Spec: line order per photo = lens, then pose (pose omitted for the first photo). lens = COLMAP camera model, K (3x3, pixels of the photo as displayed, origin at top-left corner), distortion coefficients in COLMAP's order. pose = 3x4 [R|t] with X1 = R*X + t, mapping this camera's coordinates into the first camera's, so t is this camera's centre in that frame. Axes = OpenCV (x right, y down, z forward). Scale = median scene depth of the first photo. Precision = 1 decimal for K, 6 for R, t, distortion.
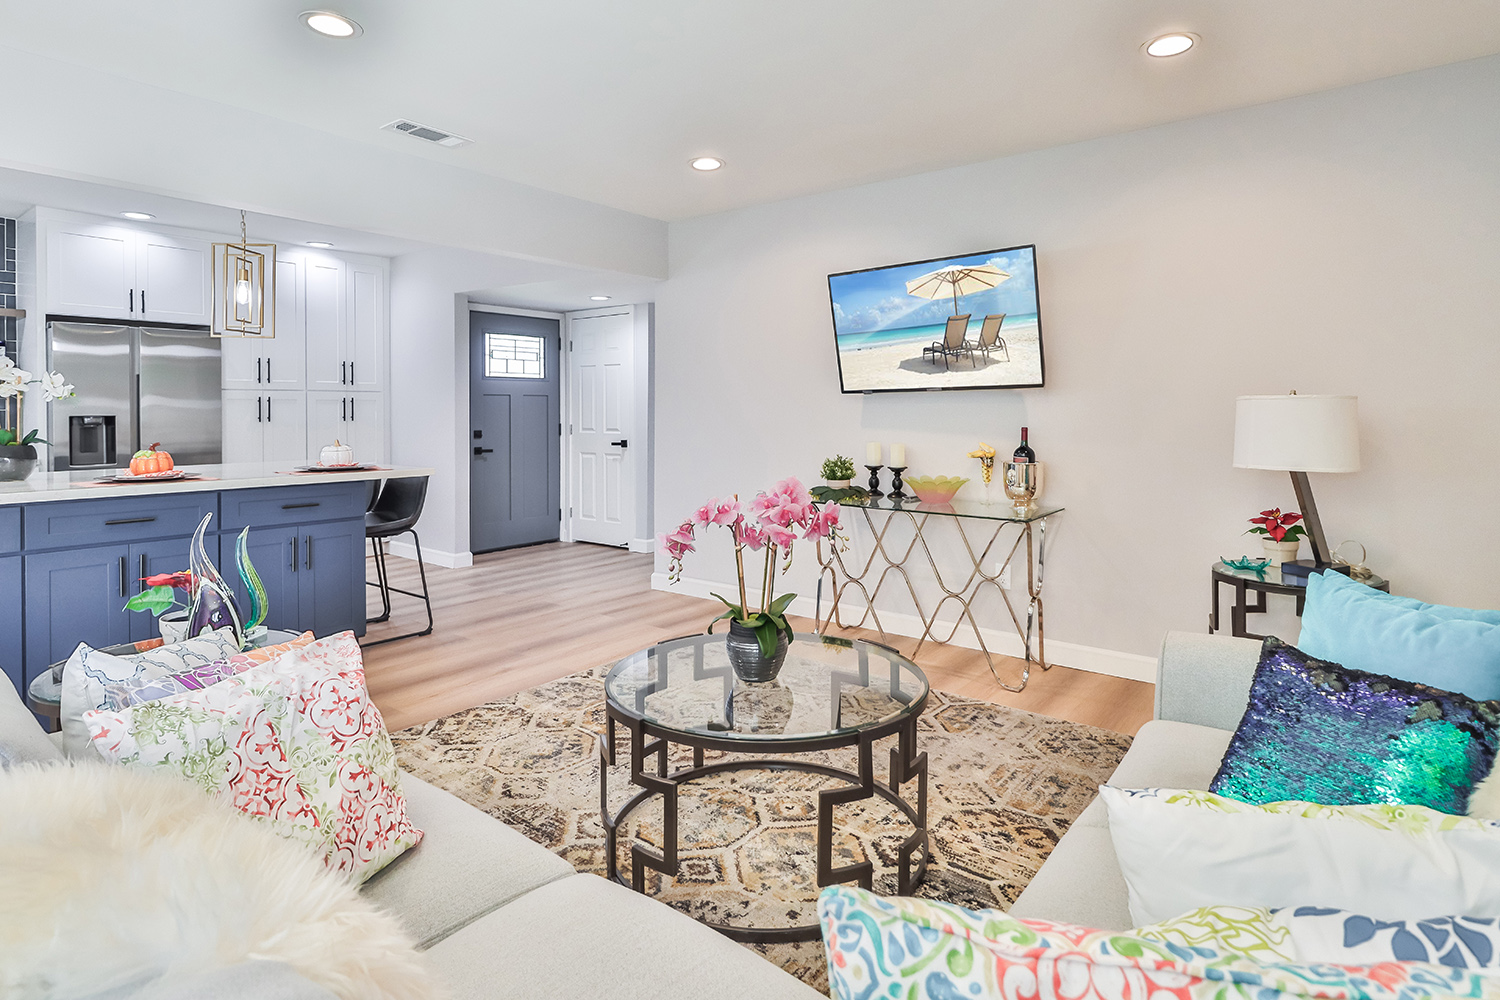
lens RADIAL K [[806.6, 0, 741.0], [0, 806.6, 430.7], [0, 0, 1]] dist [-0.002448, -0.001258]
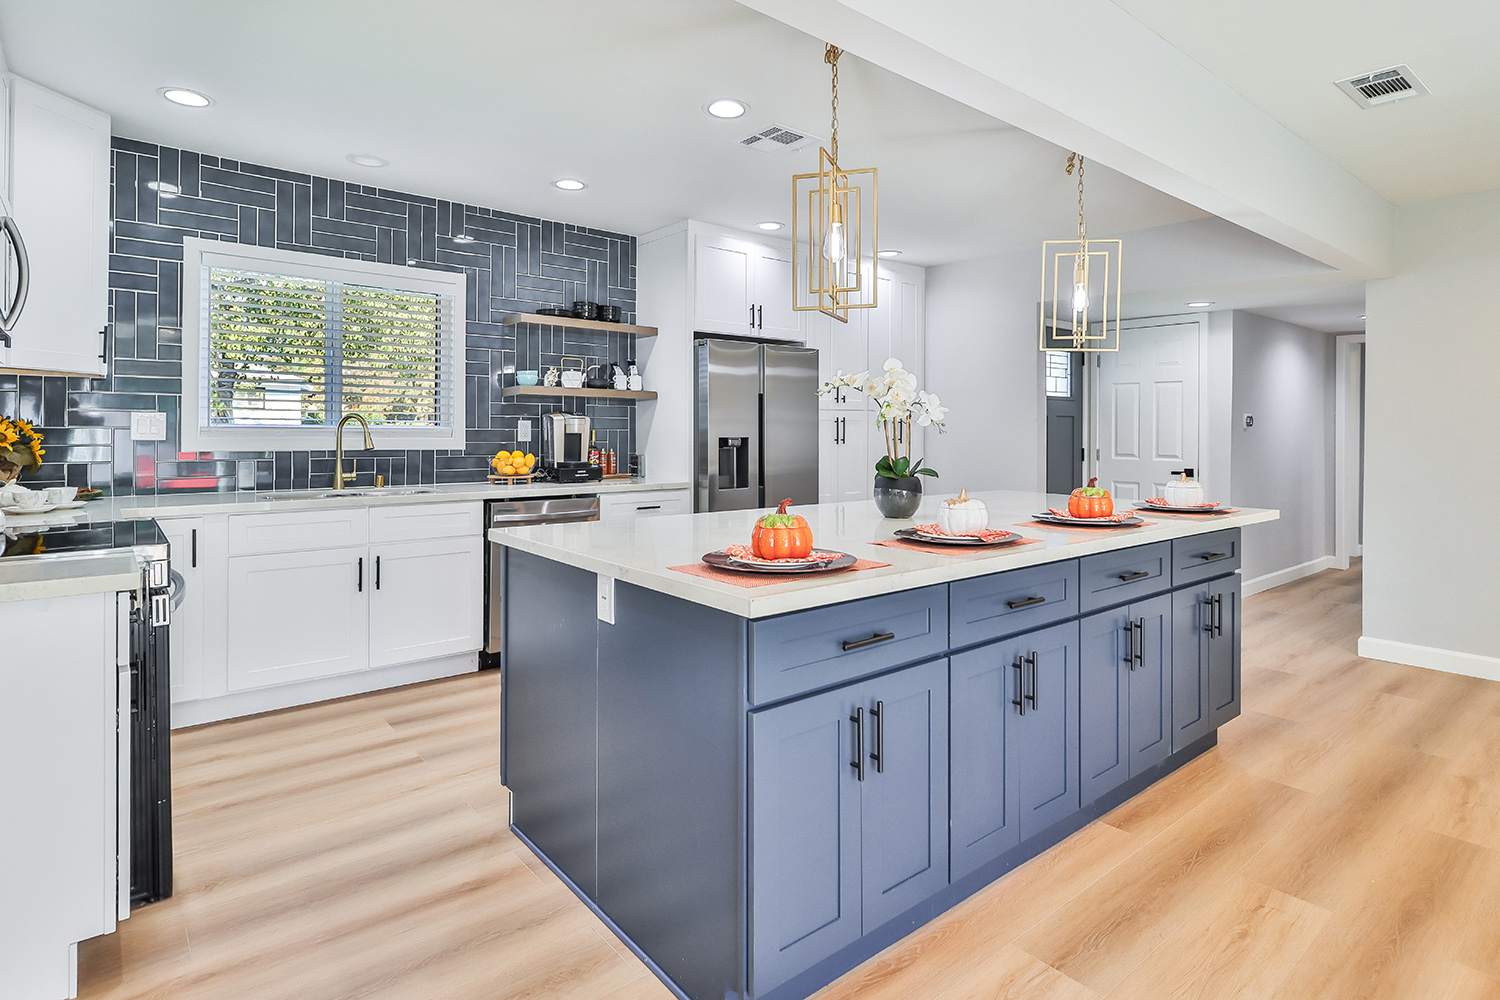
lens RADIAL K [[806.6, 0, 741.0], [0, 806.6, 430.7], [0, 0, 1]] dist [-0.002448, -0.001258]
pose [[0.979787, 0.008209, -0.199875, -0.581844], [-0.012379, 0.999731, -0.019622, -0.007822], [0.199661, 0.021699, 0.979625, 0.069262]]
